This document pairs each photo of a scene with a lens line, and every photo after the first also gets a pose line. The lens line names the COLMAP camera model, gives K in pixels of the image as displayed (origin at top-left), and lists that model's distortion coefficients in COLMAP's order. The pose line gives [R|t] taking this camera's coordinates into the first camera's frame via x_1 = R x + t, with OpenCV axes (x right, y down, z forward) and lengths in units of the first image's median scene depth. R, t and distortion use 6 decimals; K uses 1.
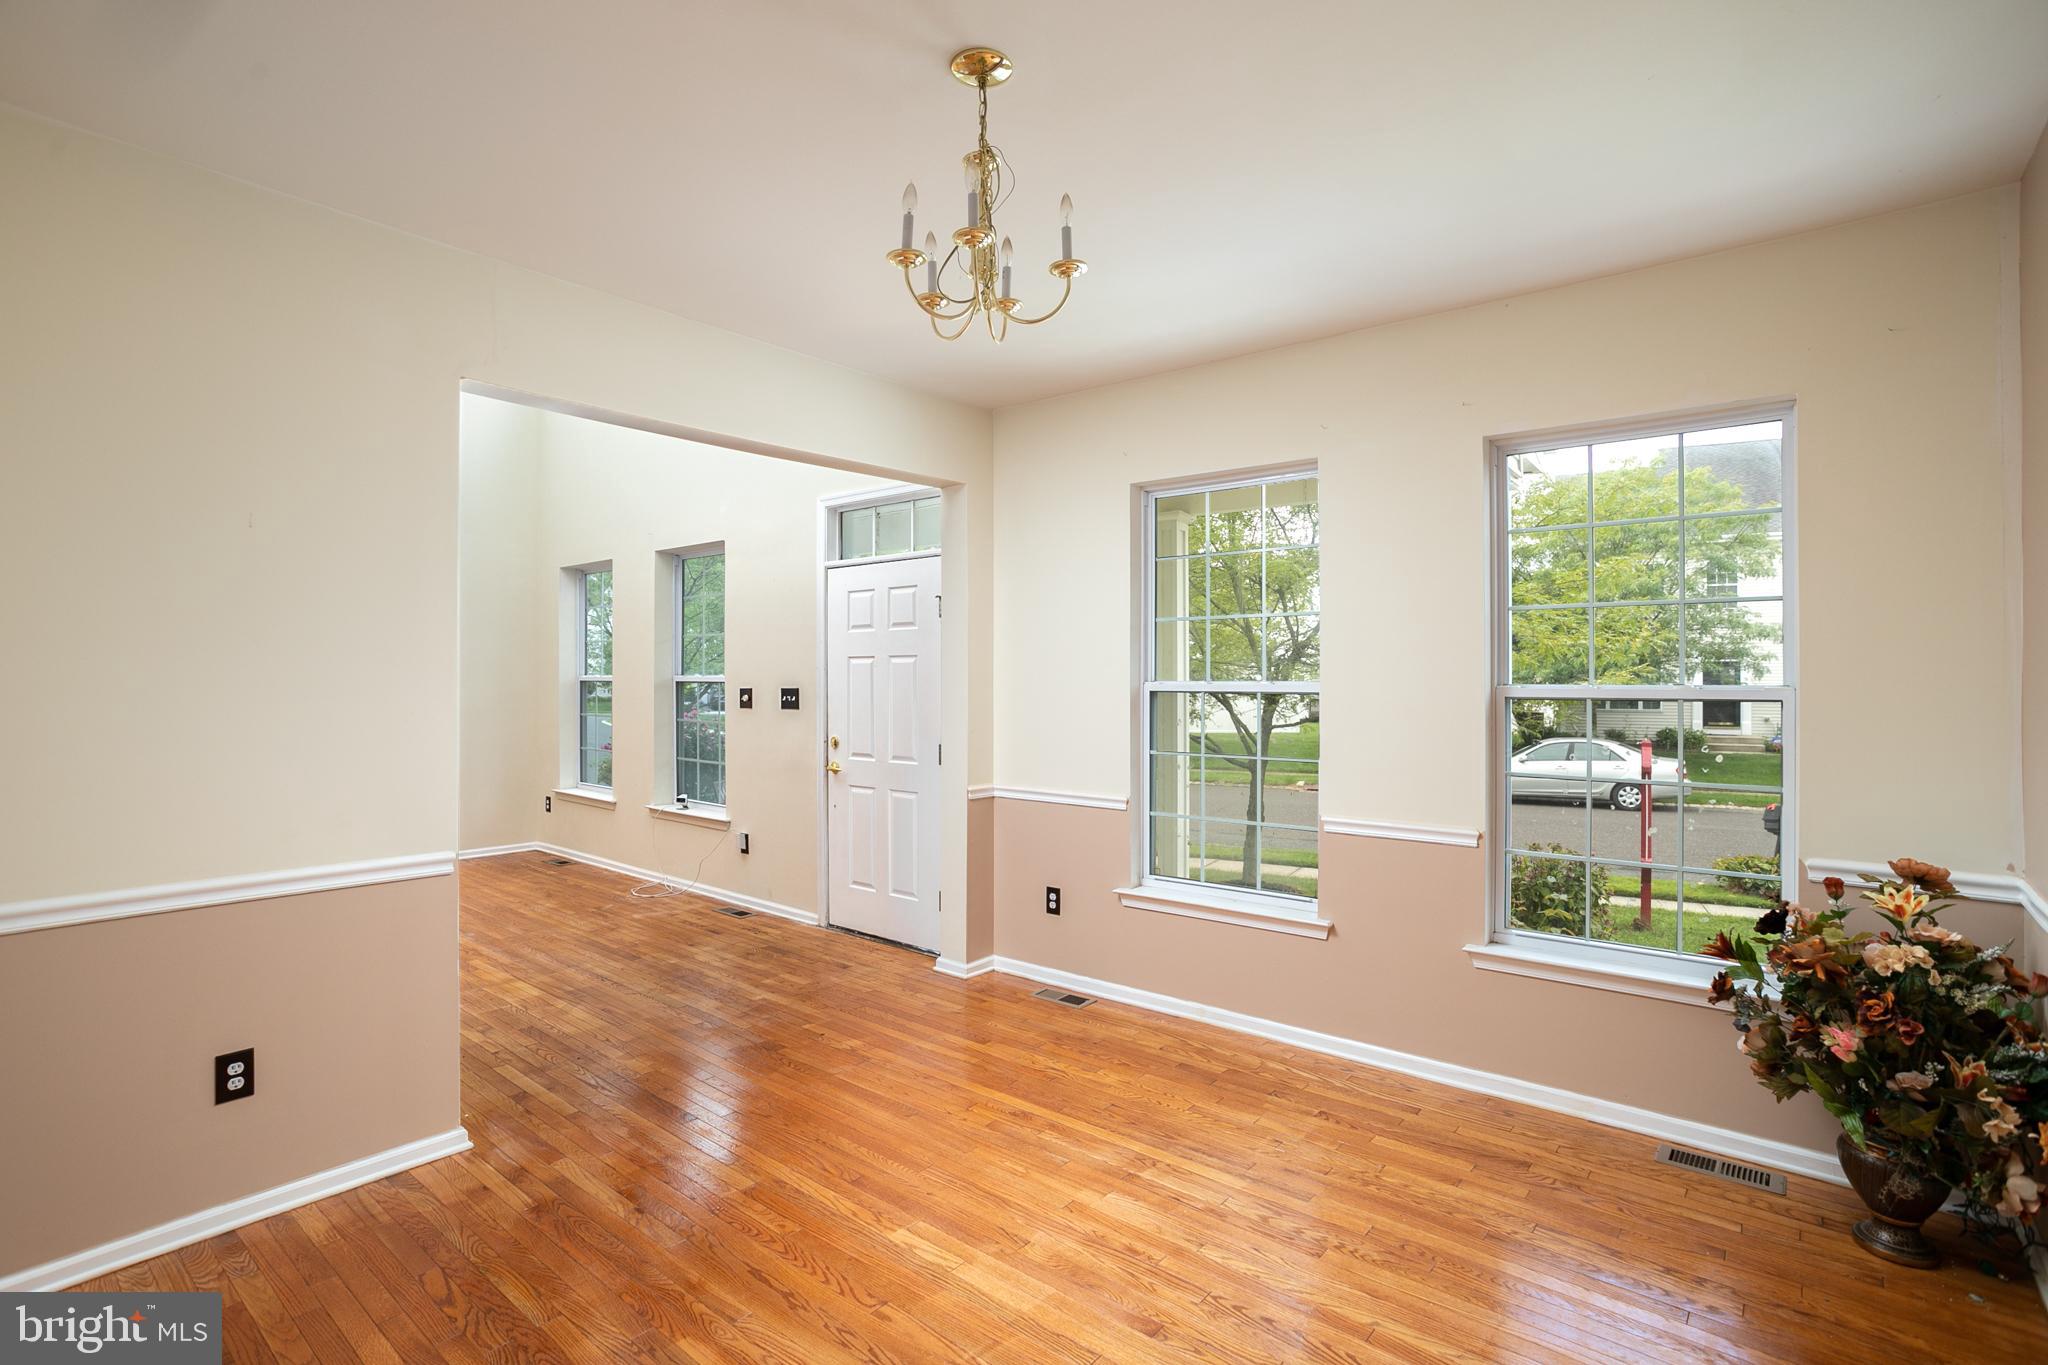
lens RADIAL K [[983.7, 0, 1017.9], [0, 983.7, 681.8], [0, 0, 1]] dist [-0.001344, 0.004021]
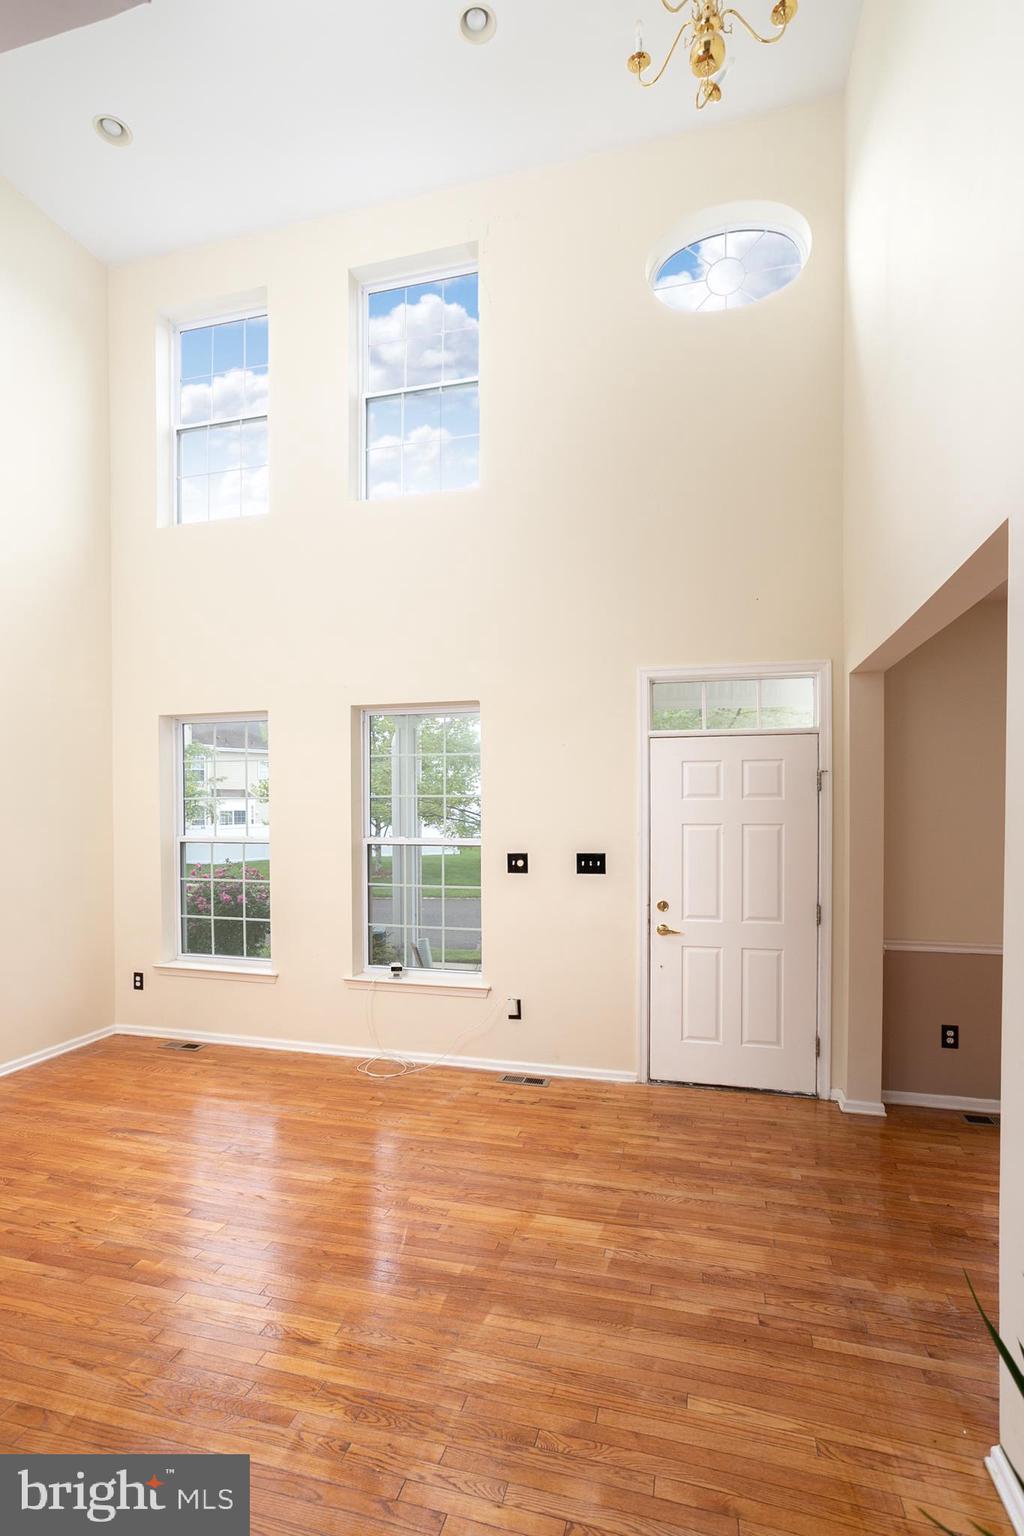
lens RADIAL K [[737.8, 0, 515.8], [0, 737.8, 822.3], [0, 0, 1]] dist [-0.001344, 0.004021]
pose [[0.897449, -0.006683, 0.441068, -0.772140], [0.004181, 0.999969, 0.006644, -0.037464], [-0.441099, -0.004119, 0.897449, 0.421474]]
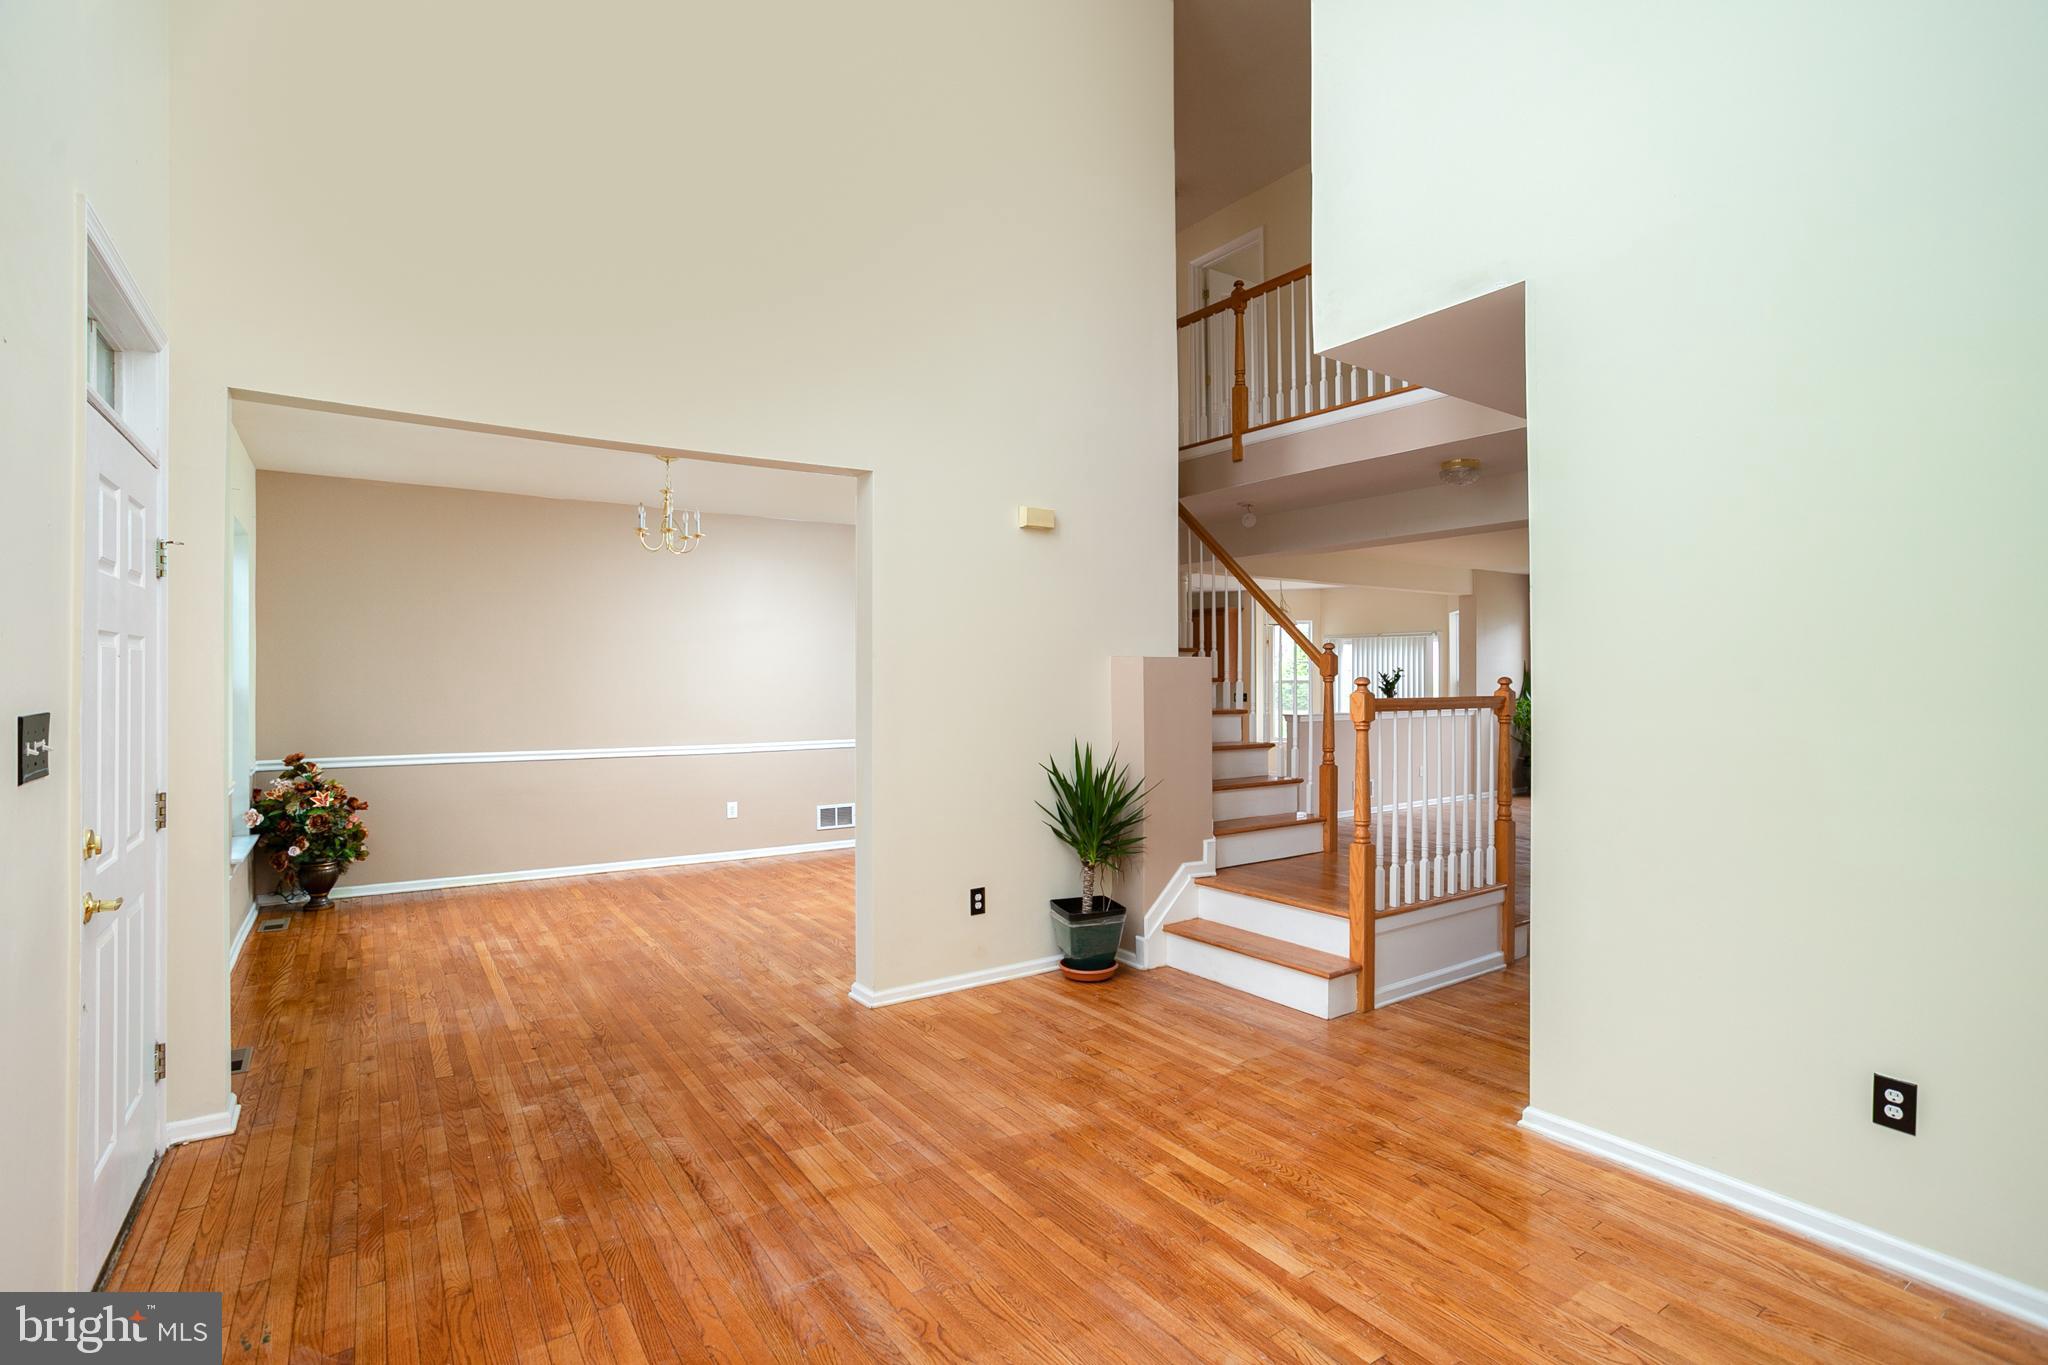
lens RADIAL K [[983.7, 0, 1017.2], [0, 983.7, 674.2], [0, 0, 1]] dist [-0.001344, 0.004021]
pose [[-0.964649, -0.002401, 0.263527, -0.746359], [-0.002294, 0.999997, 0.000714, -0.007098], [-0.263528, 0.000085, -0.964652, 1.484567]]
